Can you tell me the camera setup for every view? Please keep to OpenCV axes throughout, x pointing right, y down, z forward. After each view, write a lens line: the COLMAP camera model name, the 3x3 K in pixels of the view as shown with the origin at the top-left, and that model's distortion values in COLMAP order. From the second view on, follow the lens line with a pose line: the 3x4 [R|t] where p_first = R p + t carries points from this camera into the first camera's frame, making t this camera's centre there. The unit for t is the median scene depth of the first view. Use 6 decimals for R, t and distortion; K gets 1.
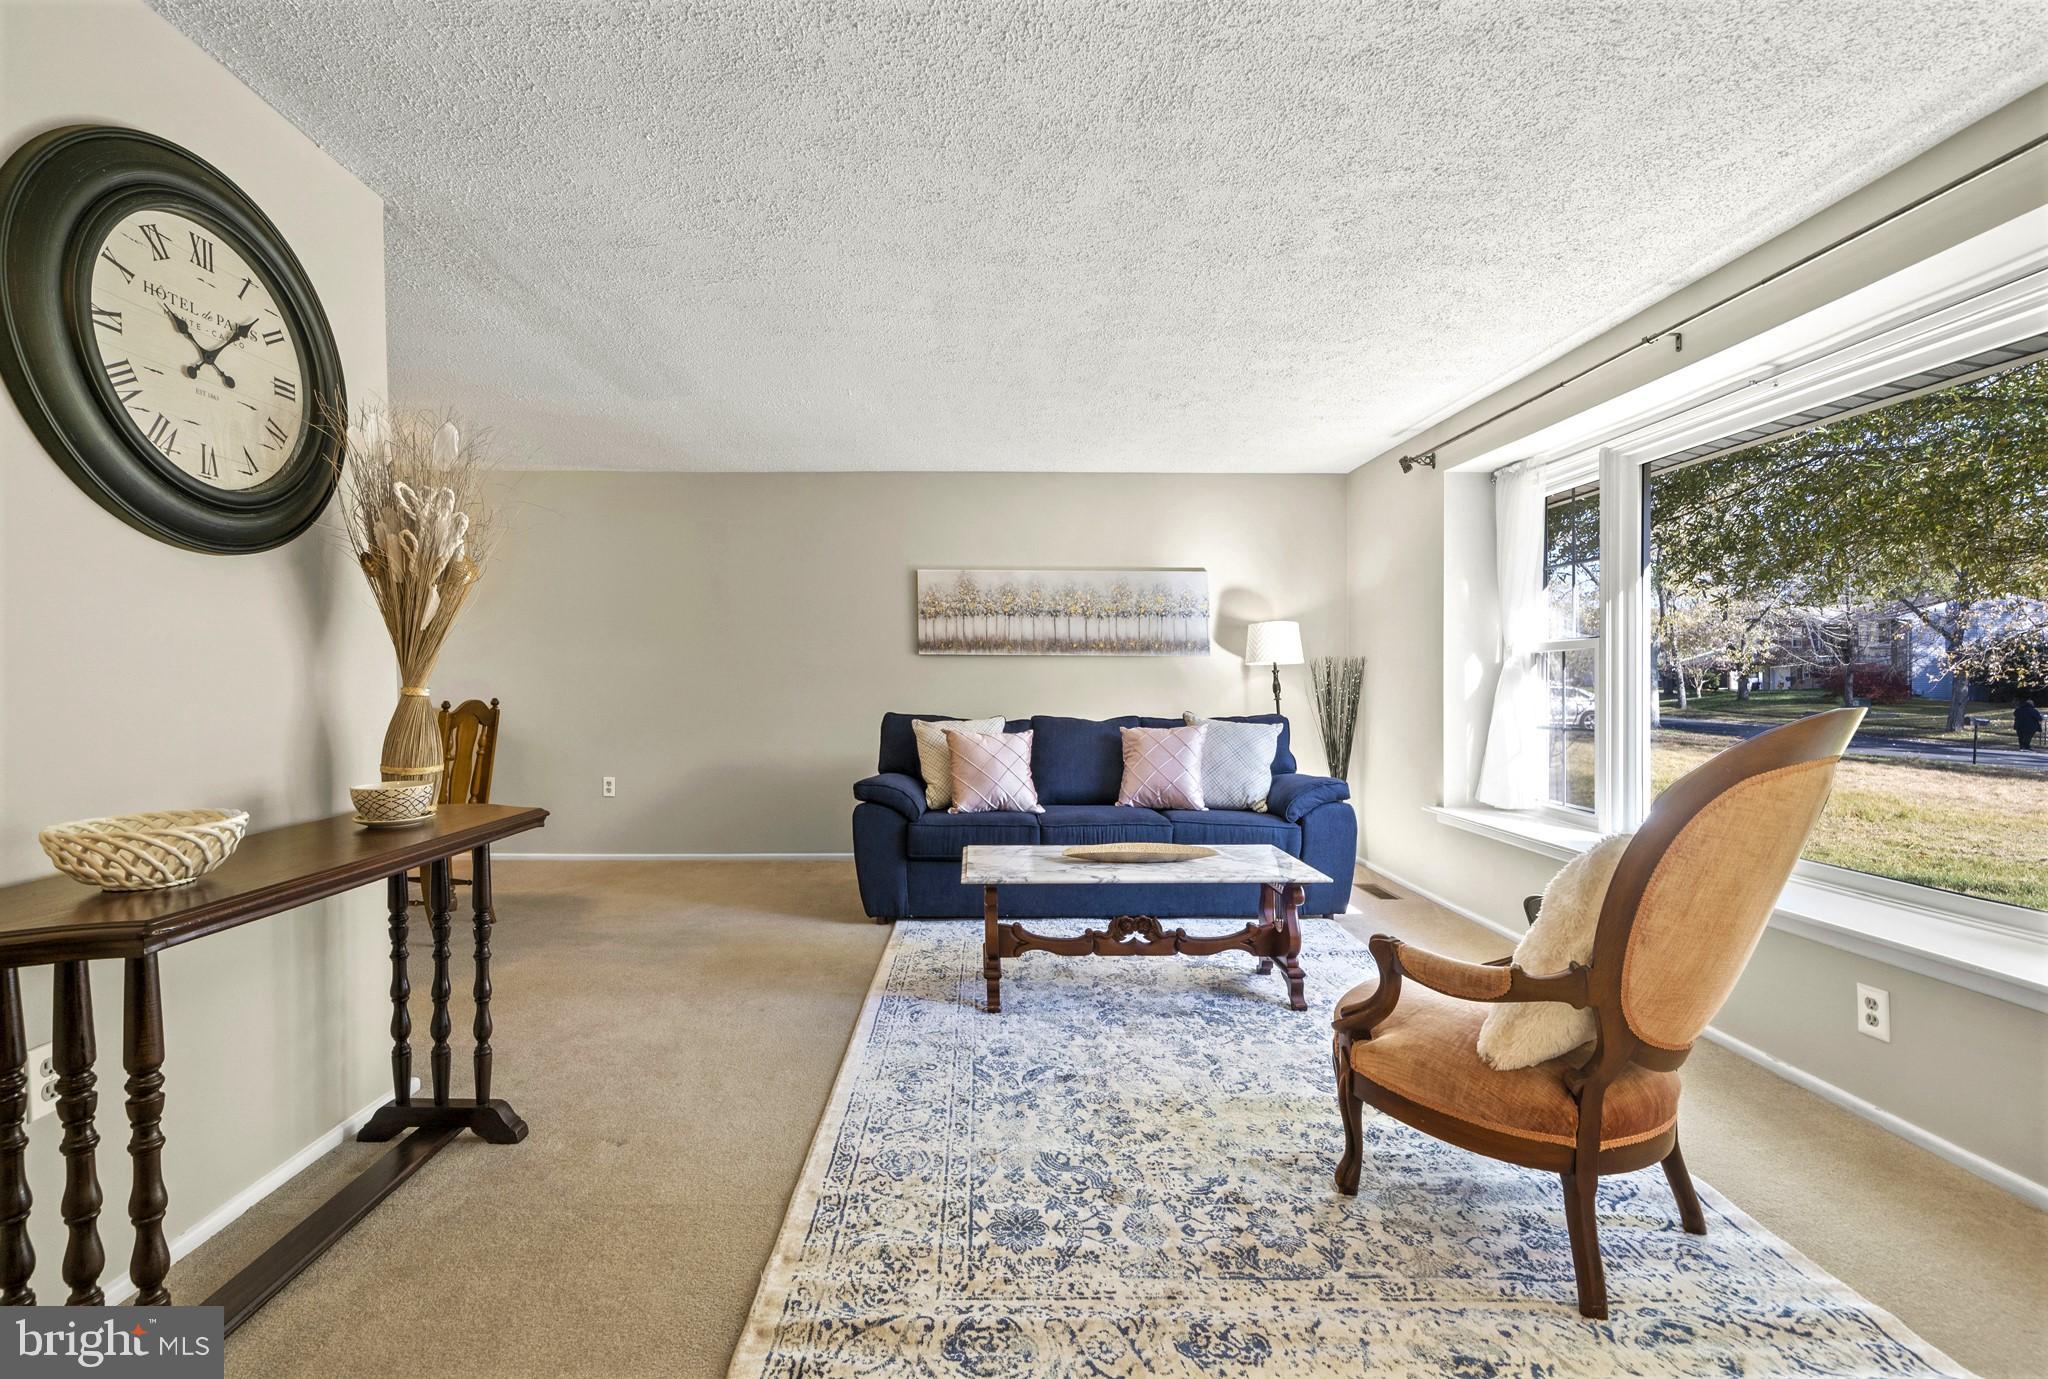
lens RADIAL K [[884.6, 0, 1087.5], [0, 884.6, 680.3], [0, 0, 1]] dist [0.000330, -0.000016]
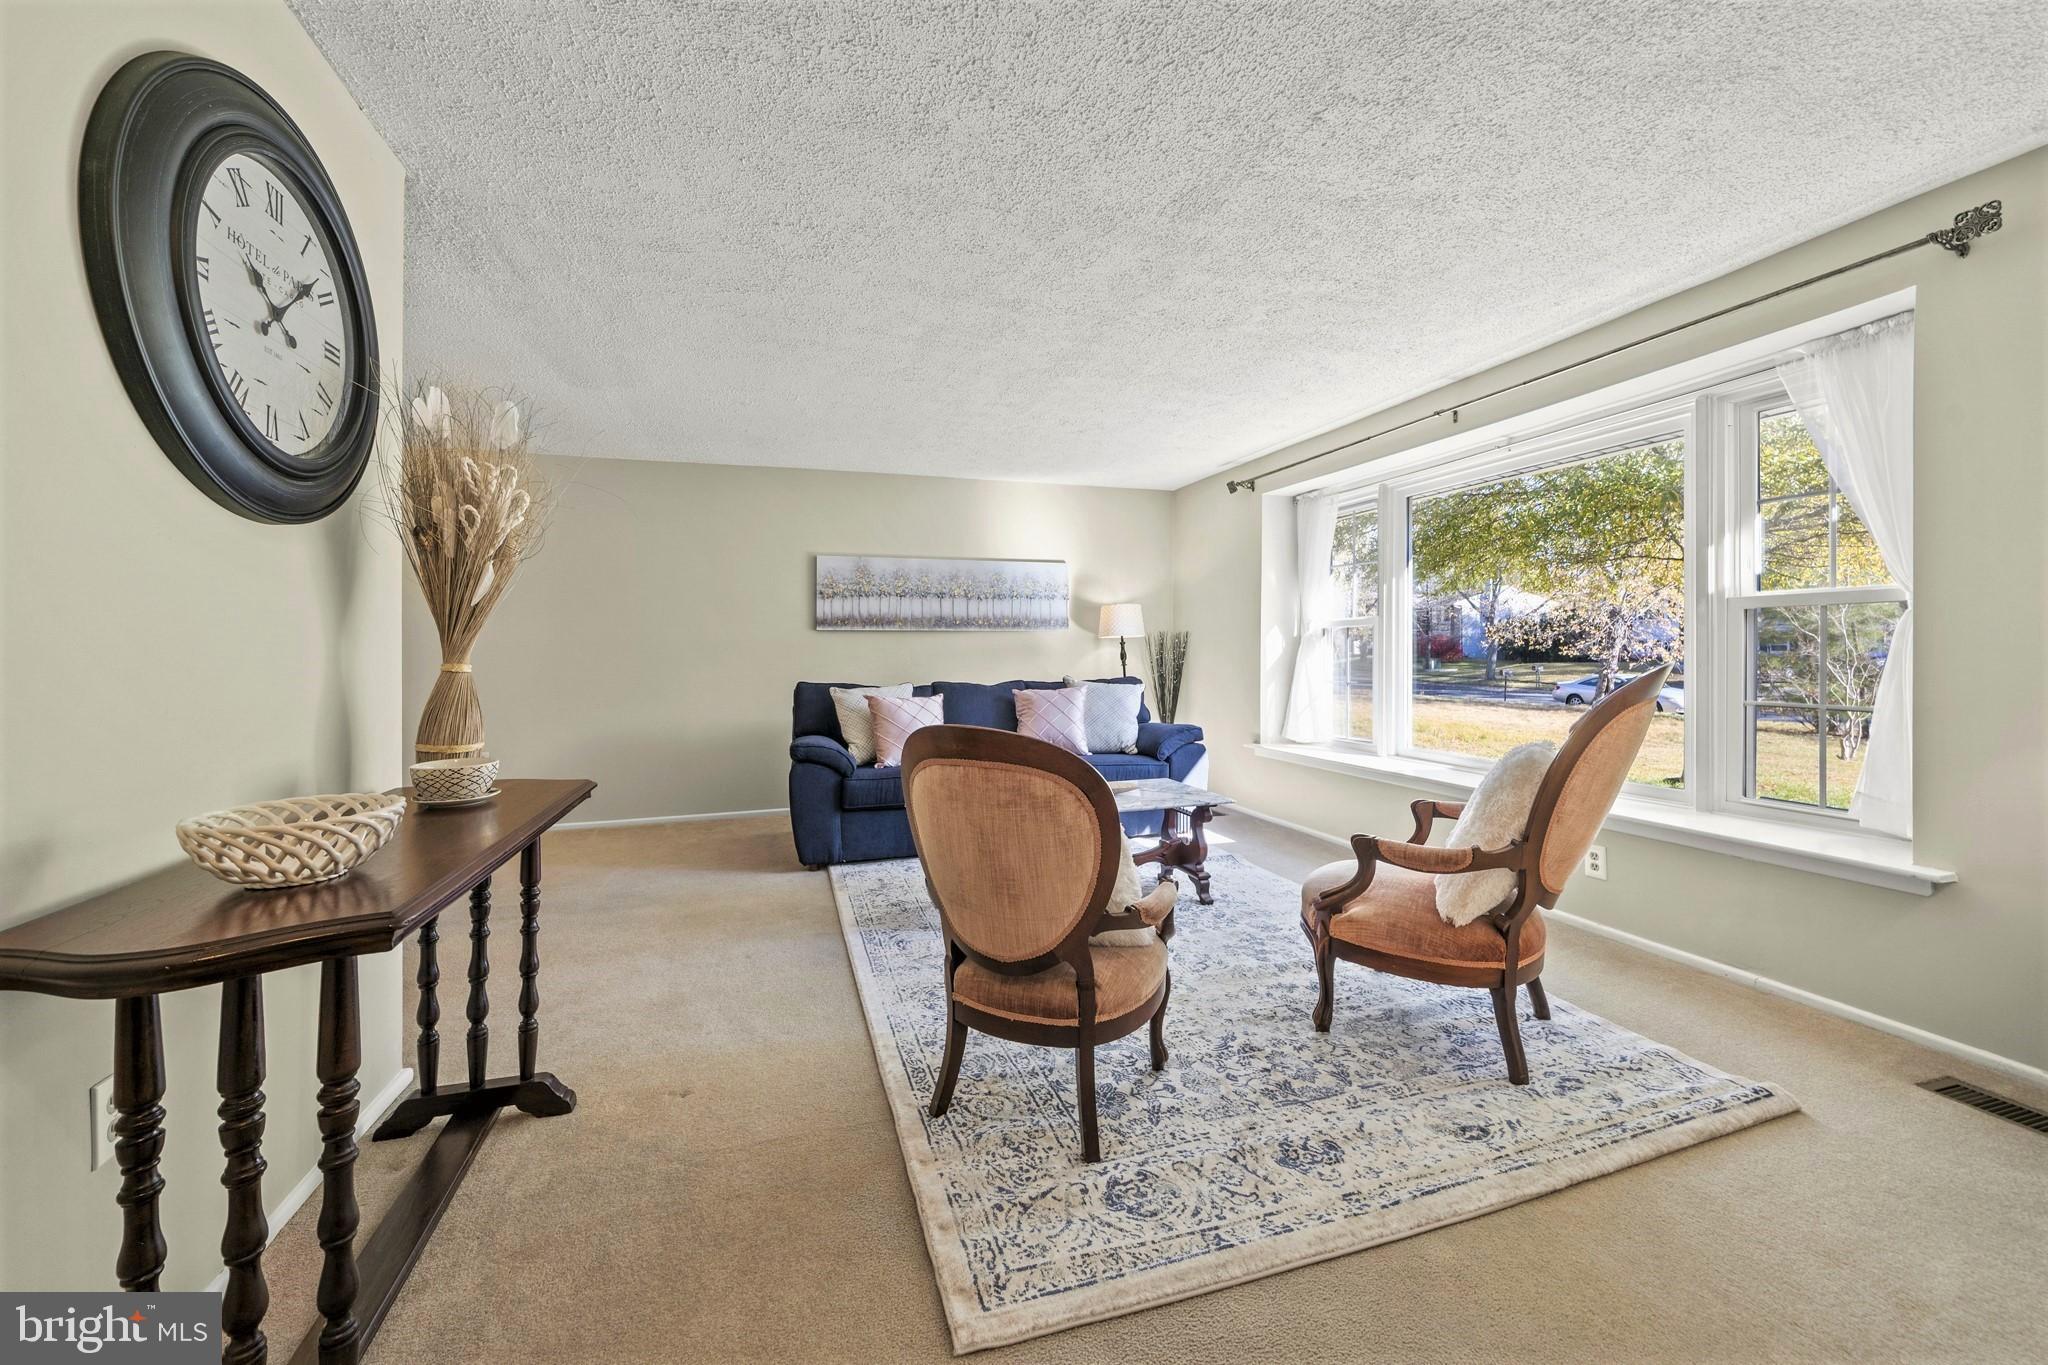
lens RADIAL K [[730.6, 0, 1076.9], [0, 730.6, 633.1], [0, 0, 1]] dist [-0.001801, -0.000027]
pose [[0.960133, -0.002574, 0.279532, -0.330170], [0.009550, 0.999676, -0.023597, -0.000204], [-0.279381, 0.025326, 0.959846, 0.024188]]
